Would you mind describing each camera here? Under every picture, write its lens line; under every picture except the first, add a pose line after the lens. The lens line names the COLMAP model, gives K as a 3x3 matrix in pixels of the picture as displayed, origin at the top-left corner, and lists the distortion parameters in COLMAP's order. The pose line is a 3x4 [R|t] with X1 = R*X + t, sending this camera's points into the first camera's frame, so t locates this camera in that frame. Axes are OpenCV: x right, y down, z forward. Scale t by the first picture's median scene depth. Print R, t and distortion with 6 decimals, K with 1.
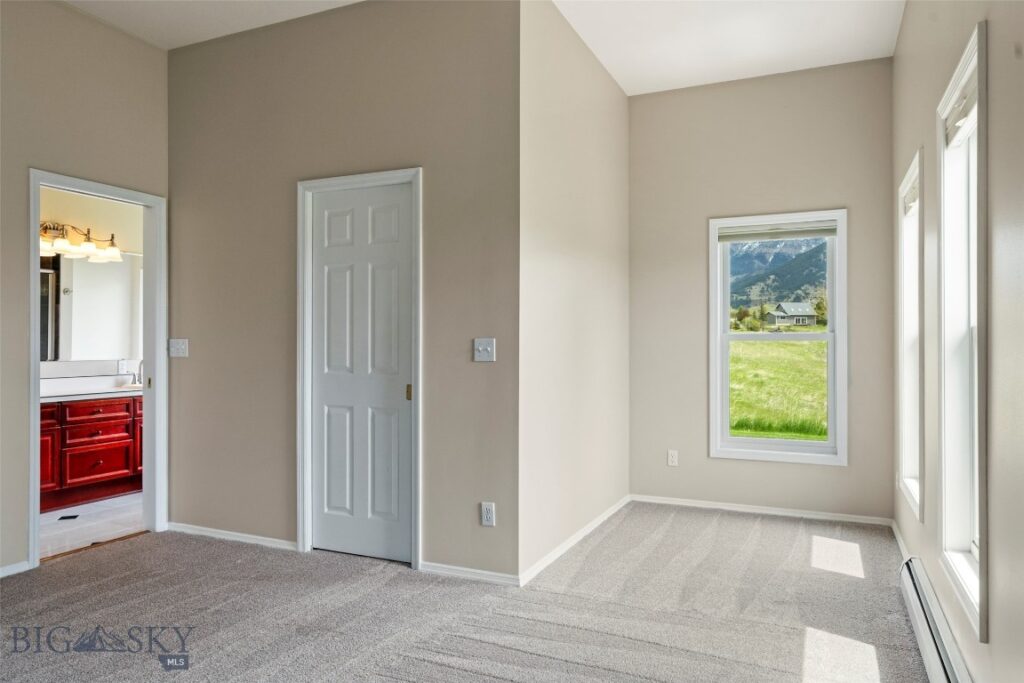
lens RADIAL K [[692.7, 0, 509.4], [0, 692.7, 345.3], [0, 0, 1]] dist [-0.024594, 0.001733]
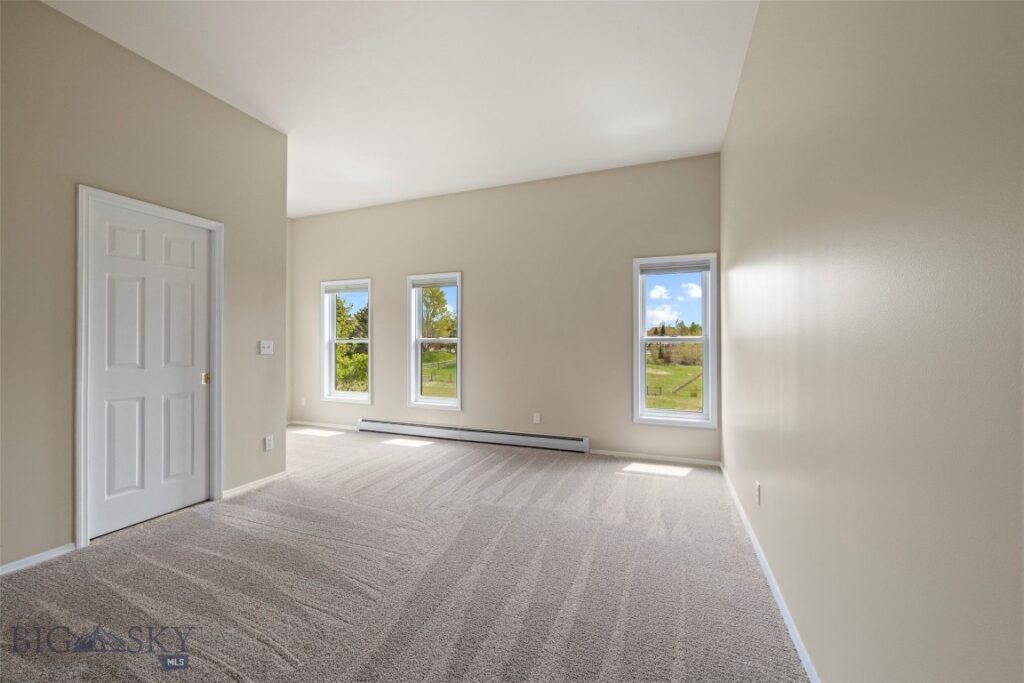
lens RADIAL K [[404.8, 0, 509.2], [0, 404.8, 339.5], [0, 0, 1]] dist [0.000091, 0.000055]
pose [[-0.058990, 0.003236, 0.998253, -1.023267], [-0.005282, 0.999980, -0.003554, -0.011694], [-0.998245, -0.005483, -0.058972, 0.443136]]
